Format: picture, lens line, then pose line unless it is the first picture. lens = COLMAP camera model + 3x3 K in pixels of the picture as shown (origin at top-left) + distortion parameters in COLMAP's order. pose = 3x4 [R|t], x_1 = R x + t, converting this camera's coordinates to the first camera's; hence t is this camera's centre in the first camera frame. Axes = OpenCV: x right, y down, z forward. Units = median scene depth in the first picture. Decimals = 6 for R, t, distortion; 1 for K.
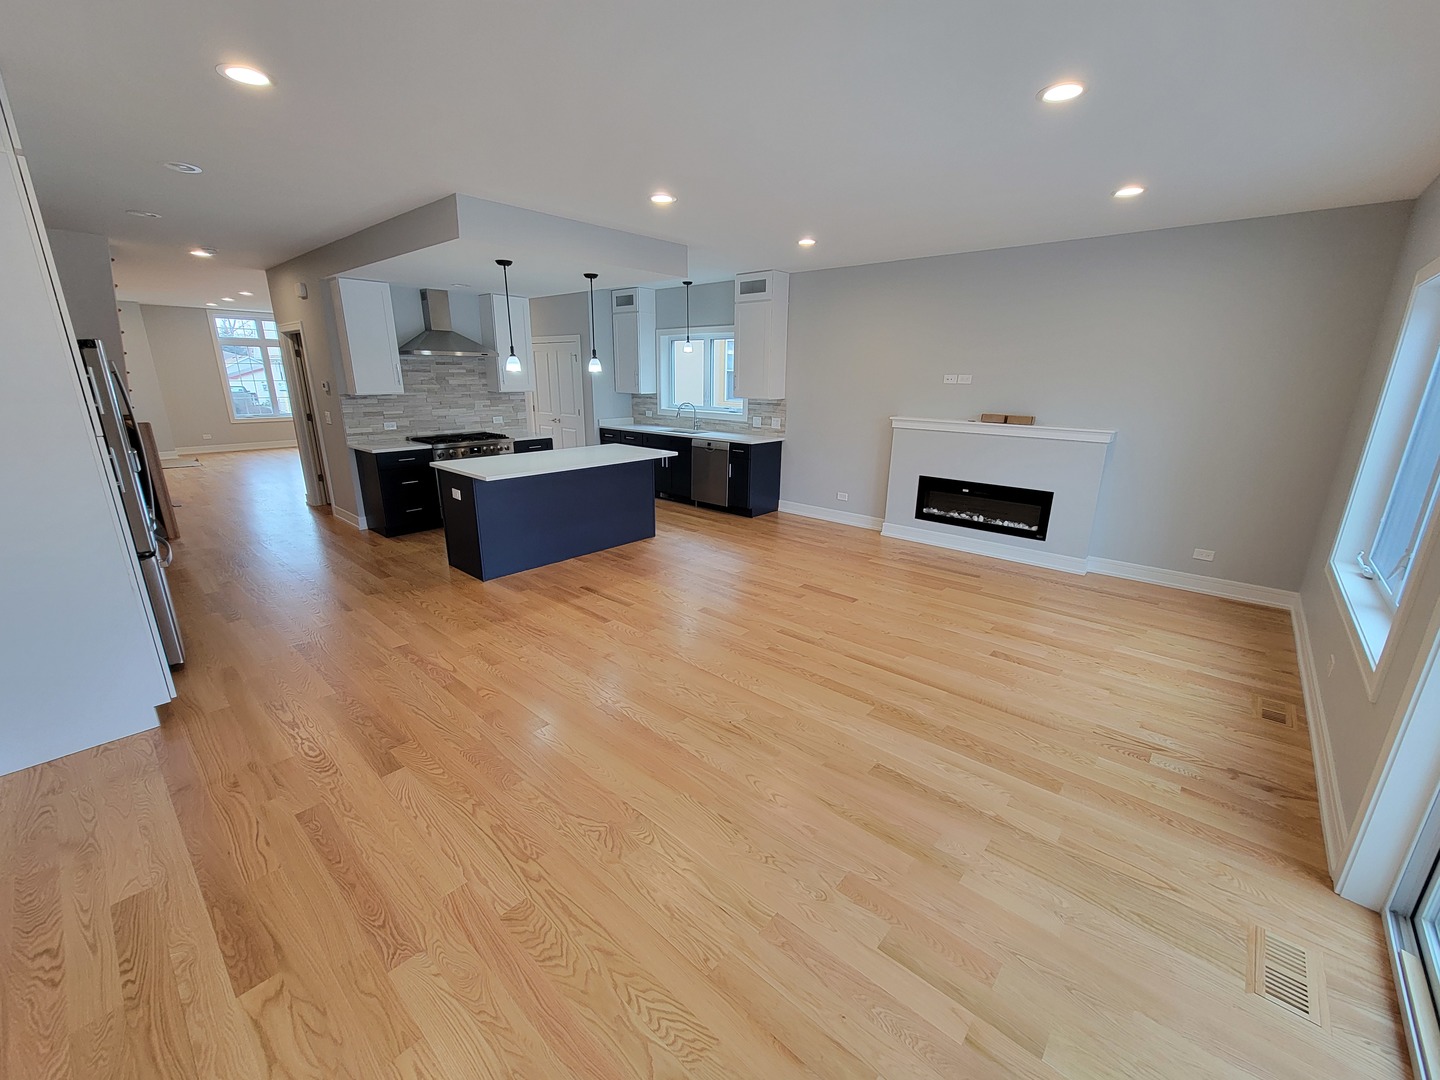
lens RADIAL K [[584.7, 0, 716.8], [0, 584.7, 542.1], [0, 0, 1]] dist [-0.001560, 0.000136]
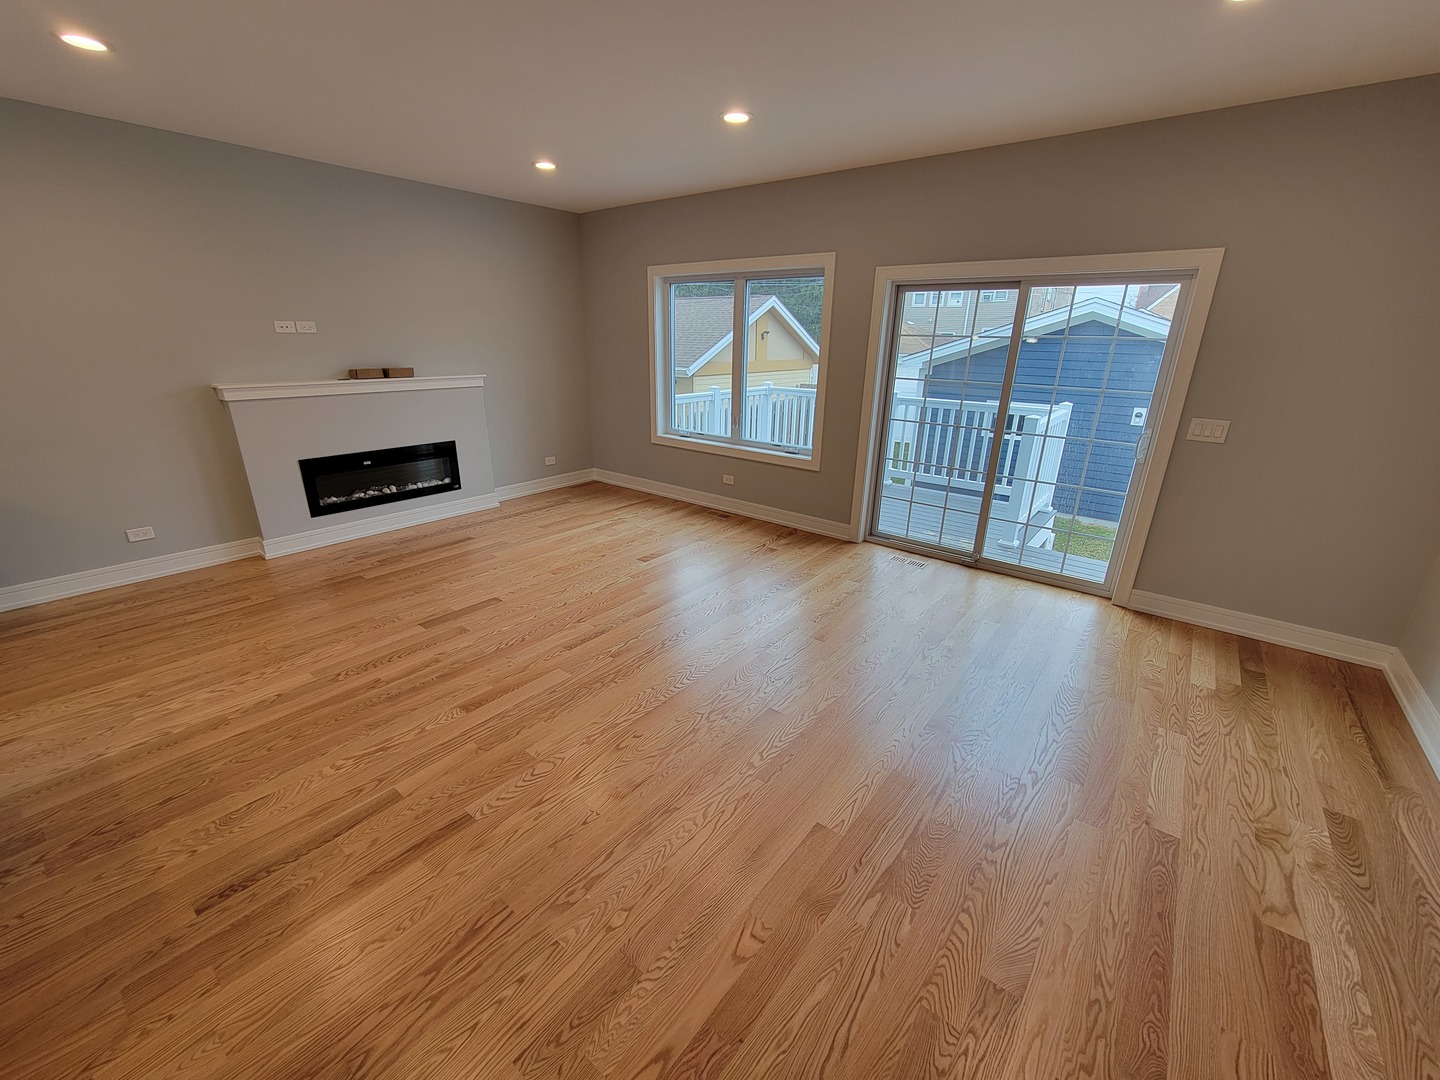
lens RADIAL K [[584.7, 0, 716.8], [0, 584.7, 542.1], [0, 0, 1]] dist [-0.001560, 0.000136]
pose [[-0.054016, -0.343314, 0.937666, -0.393189], [0.262008, 0.901262, 0.345078, -0.132033], [-0.963553, 0.264316, 0.041268, 0.469299]]
